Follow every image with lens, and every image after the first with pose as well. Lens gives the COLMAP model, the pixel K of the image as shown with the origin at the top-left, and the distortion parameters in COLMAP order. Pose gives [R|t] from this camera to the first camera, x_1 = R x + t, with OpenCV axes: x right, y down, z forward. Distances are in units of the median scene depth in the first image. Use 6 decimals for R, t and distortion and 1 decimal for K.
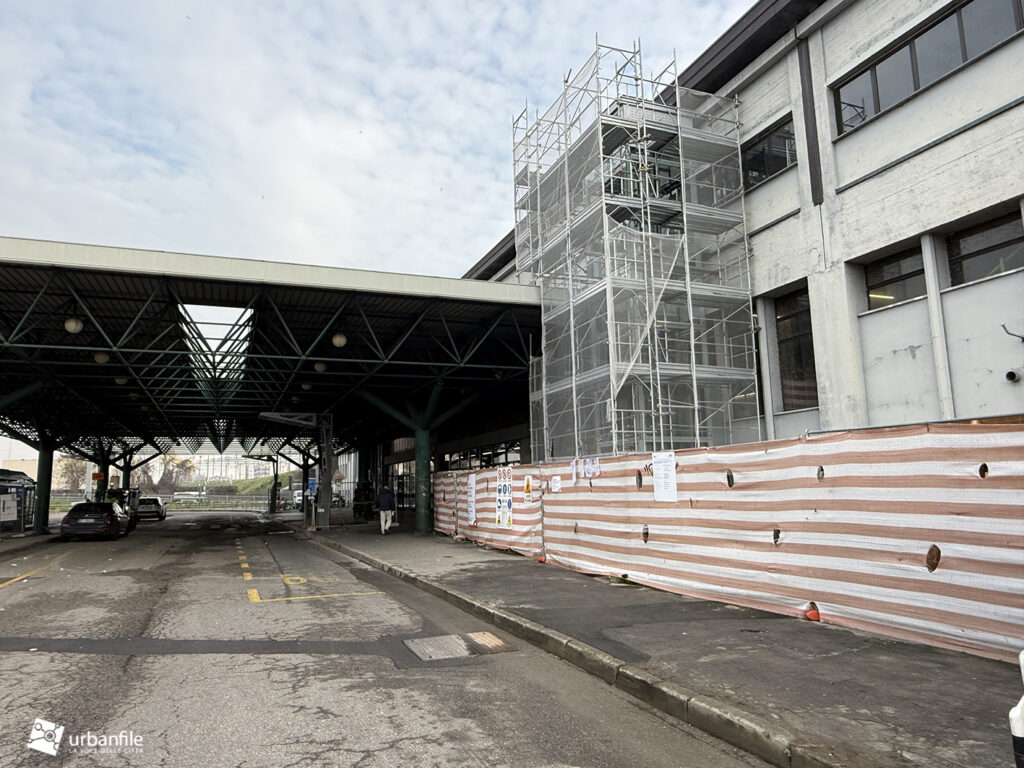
lens RADIAL K [[705.2, 0, 512.0], [0, 705.2, 384.0], [0, 0, 1]] dist [-0.000788, 0.000935]
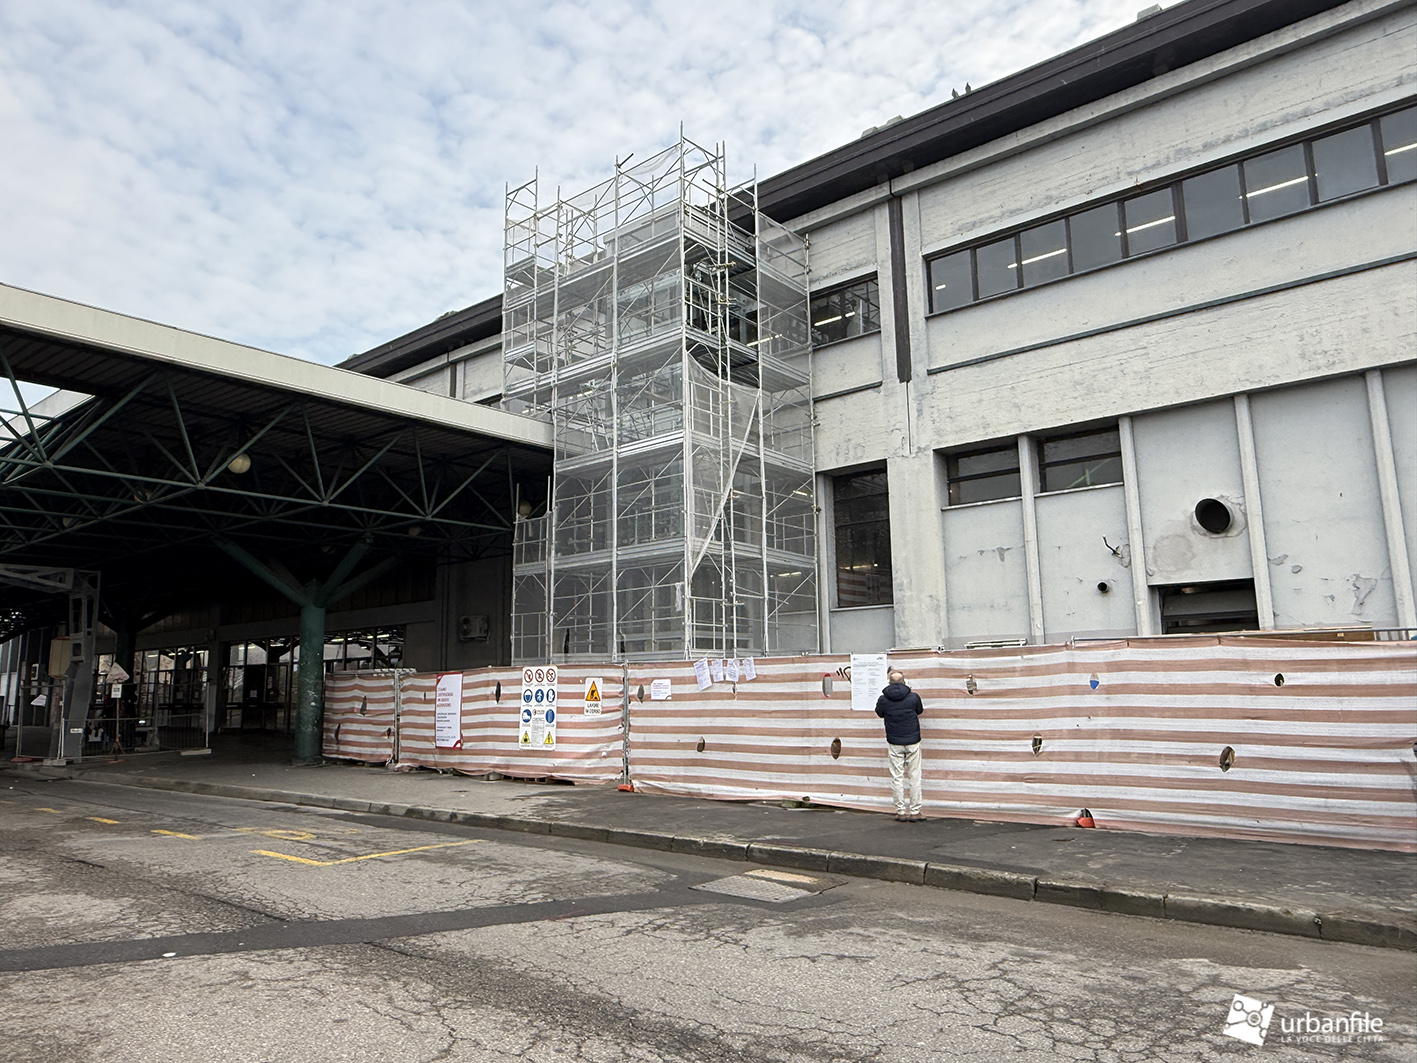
lens RADIAL K [[972.9, 0, 728.9], [0, 972.9, 528.6], [0, 0, 1]] dist [0.007711, 0.002569]
pose [[0.875179, 0.084603, 0.476345, -0.339777], [-0.073409, 0.996413, -0.042100, 0.002787], [-0.478198, 0.001877, 0.878250, 0.009310]]
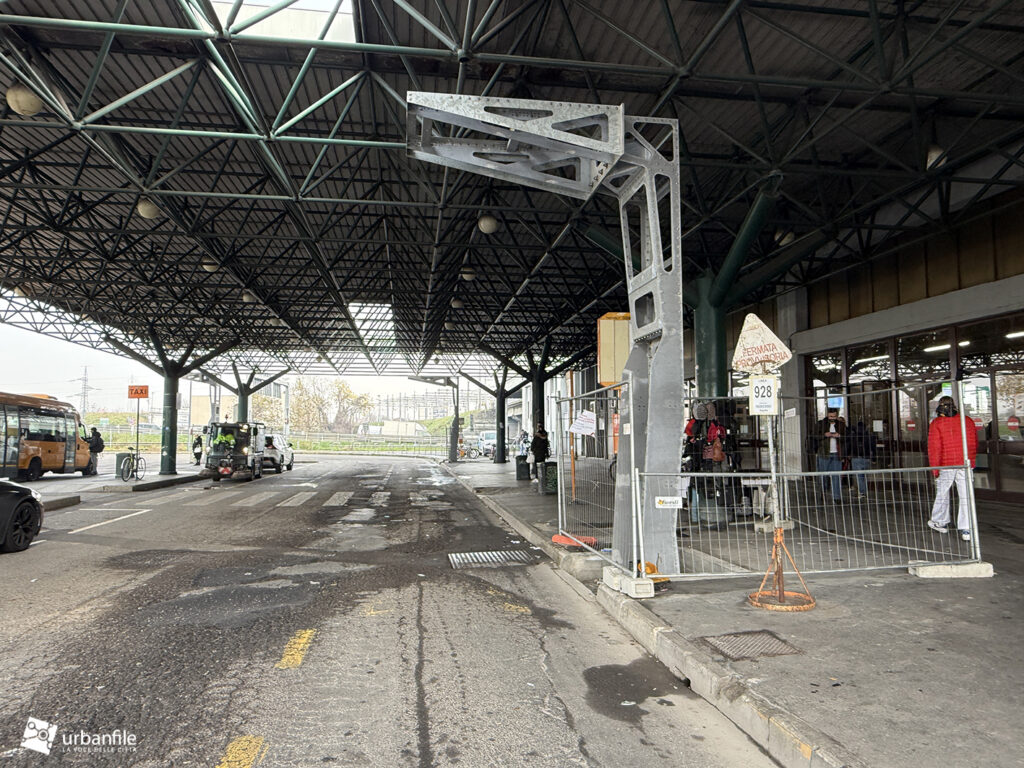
lens RADIAL K [[705.2, 0, 512.0], [0, 705.2, 384.0], [0, 0, 1]] dist [-0.000788, 0.000935]
pose [[0.972087, -0.003401, -0.234596, -0.463781], [0.021994, 0.996813, 0.076683, 0.213237], [0.233588, -0.079702, 0.969064, 1.337560]]
